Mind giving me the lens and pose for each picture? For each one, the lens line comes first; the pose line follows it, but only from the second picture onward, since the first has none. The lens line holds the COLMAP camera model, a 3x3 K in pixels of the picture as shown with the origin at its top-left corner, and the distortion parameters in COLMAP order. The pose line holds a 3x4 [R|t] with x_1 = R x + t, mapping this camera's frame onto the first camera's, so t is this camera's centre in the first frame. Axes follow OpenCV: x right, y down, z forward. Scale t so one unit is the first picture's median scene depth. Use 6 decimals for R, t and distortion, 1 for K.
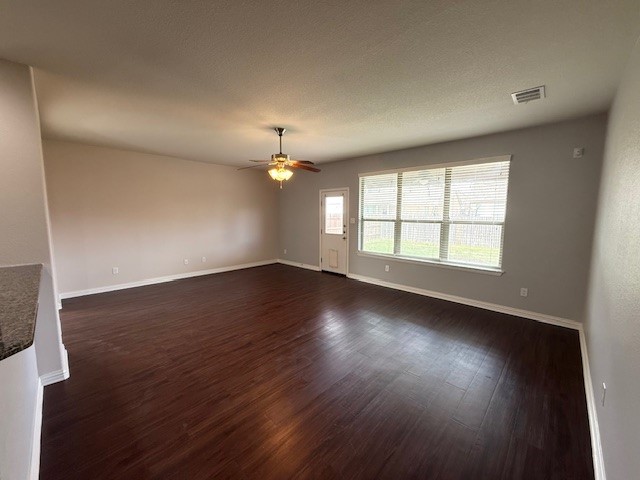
lens RADIAL K [[256.2, 0, 320.6], [0, 256.2, 240.6], [0, 0, 1]] dist [0.001408, -0.000245]
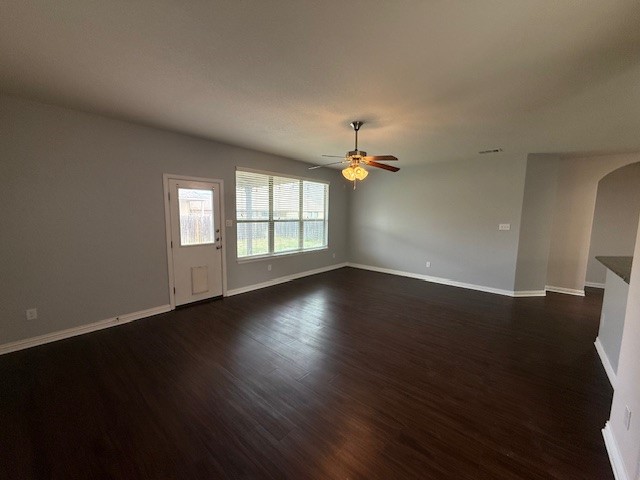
lens RADIAL K [[256.2, 0, 320.8], [0, 256.2, 238.4], [0, 0, 1]] dist [0.001408, -0.000245]
pose [[-0.042783, -0.097328, 0.994332, -0.680968], [0.103154, 0.989494, 0.101293, -0.082131], [-0.993745, 0.106903, -0.032294, 0.746067]]
